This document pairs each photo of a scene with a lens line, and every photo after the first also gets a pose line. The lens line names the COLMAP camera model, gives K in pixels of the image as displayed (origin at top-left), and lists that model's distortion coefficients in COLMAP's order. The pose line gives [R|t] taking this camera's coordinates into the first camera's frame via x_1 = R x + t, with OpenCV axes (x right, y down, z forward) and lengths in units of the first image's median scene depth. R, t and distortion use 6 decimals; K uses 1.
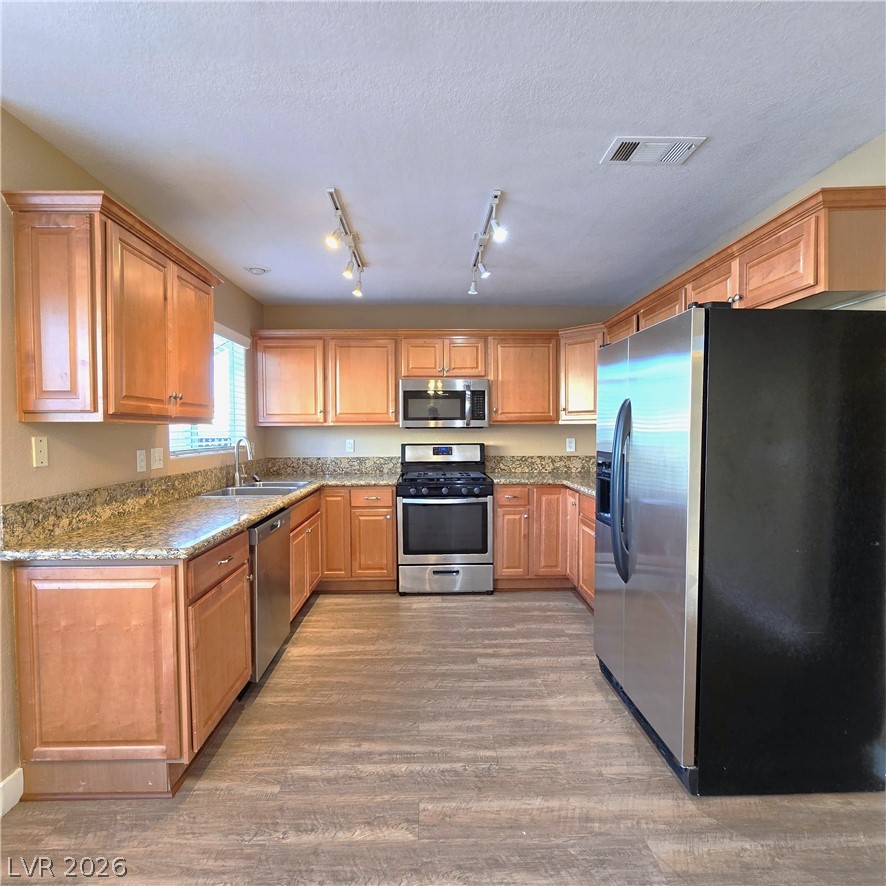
lens RADIAL K [[492.0, 0, 440.8], [0, 492.0, 445.3], [0, 0, 1]] dist [-0.006624, -0.001242]
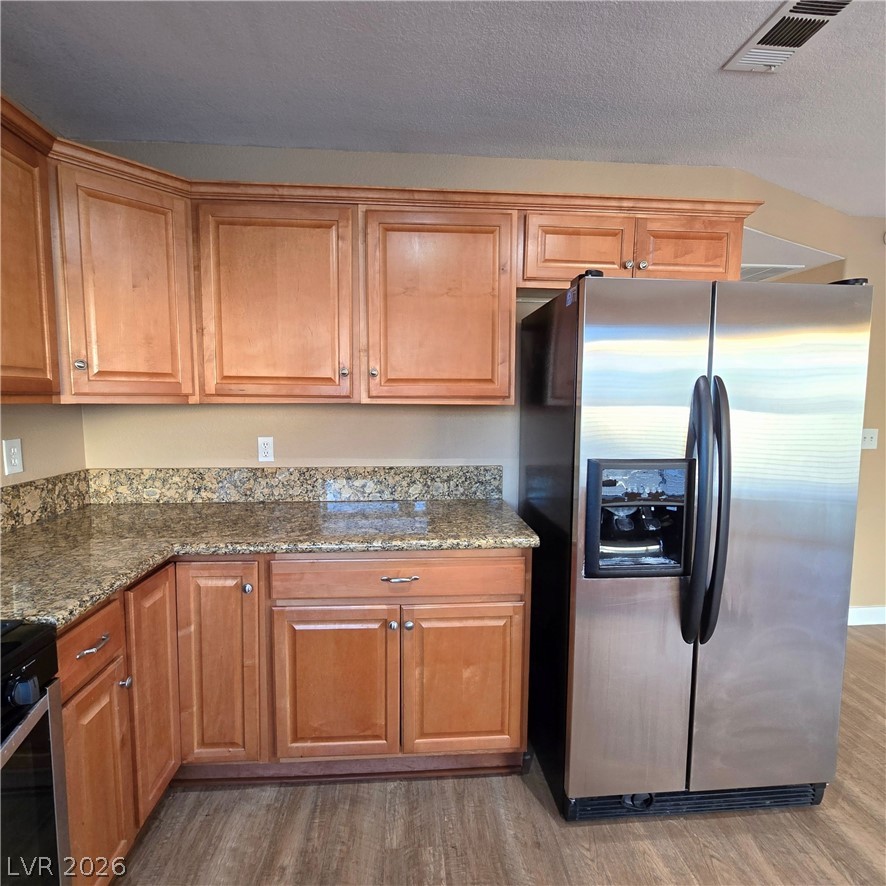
lens RADIAL K [[492.0, 0, 440.8], [0, 492.0, 445.3], [0, 0, 1]] dist [-0.006624, -0.001242]
pose [[-0.044633, -0.086180, 0.995279, -0.156467], [0.028530, 0.995756, 0.087501, -0.039964], [-0.998596, 0.032301, -0.041985, 0.807245]]
